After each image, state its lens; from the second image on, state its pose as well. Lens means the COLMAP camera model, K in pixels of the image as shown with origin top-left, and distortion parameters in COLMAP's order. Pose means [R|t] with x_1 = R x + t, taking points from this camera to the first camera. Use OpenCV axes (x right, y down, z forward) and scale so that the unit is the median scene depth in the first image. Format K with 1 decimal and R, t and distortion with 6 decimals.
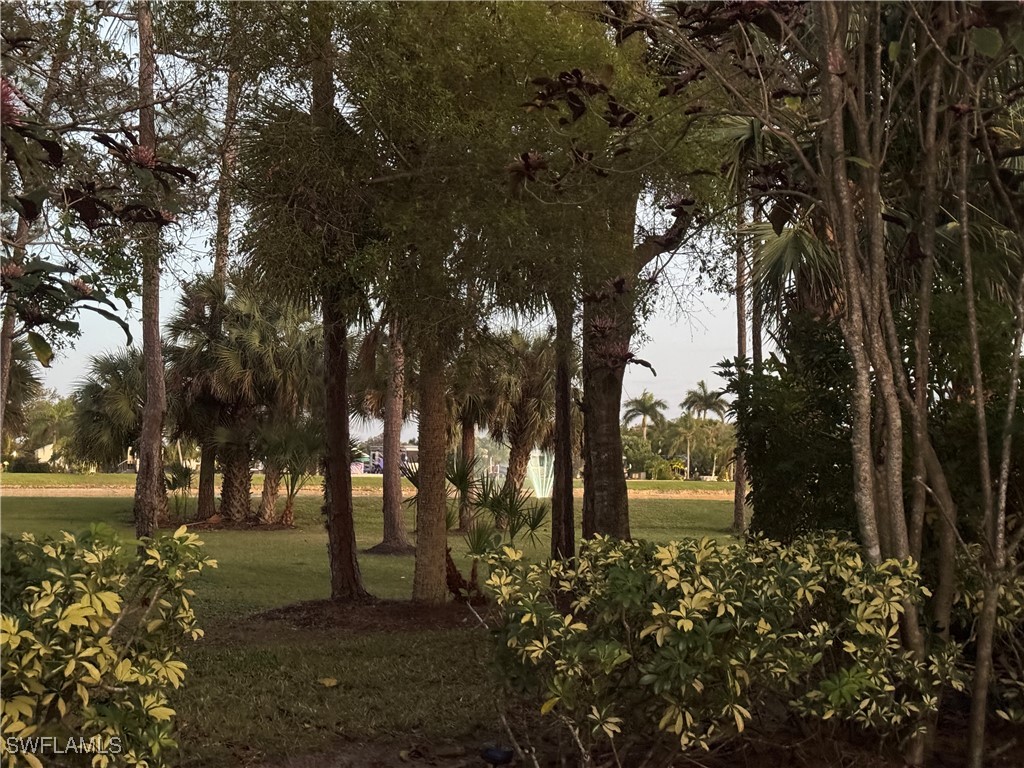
lens RADIAL K [[1434.8, 0, 497.6], [0, 1434.8, 385.6], [0, 0, 1]] dist [0.145271, 0.000000]
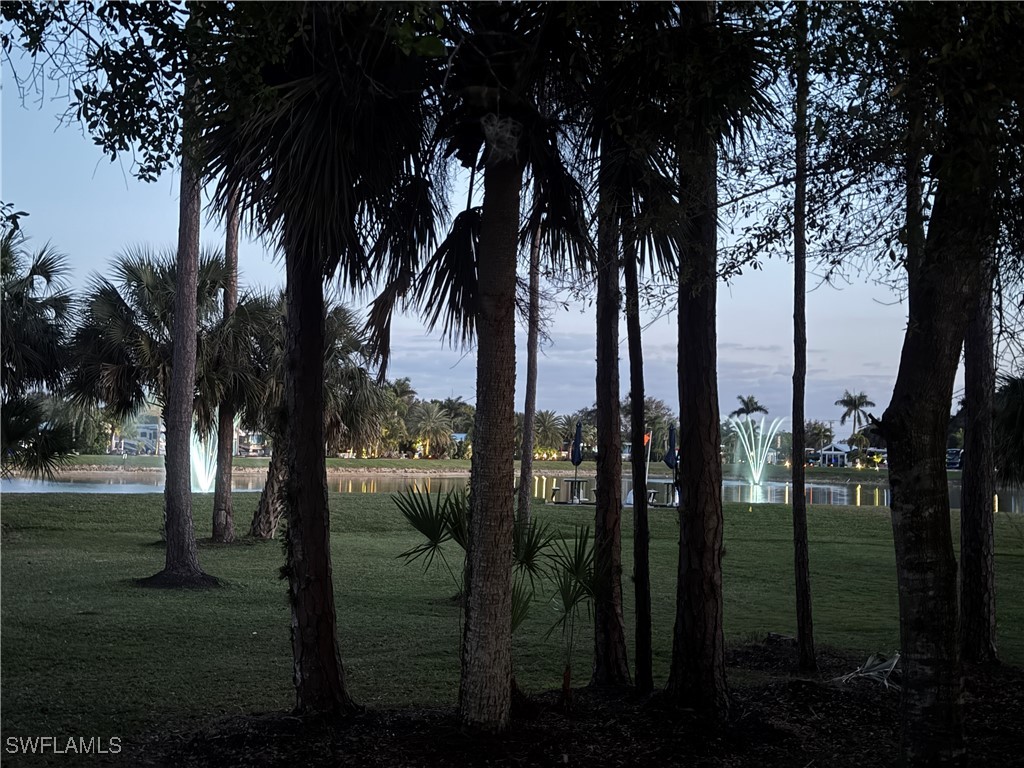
lens RADIAL K [[1434.8, 0, 510.9], [0, 1434.8, 389.5], [0, 0, 1]] dist [0.145271, 0.000000]
pose [[0.959350, 0.018630, 0.281604, -0.468884], [-0.024817, 0.999522, 0.018420, -0.014872], [-0.281127, -0.024660, 0.959354, 0.861159]]
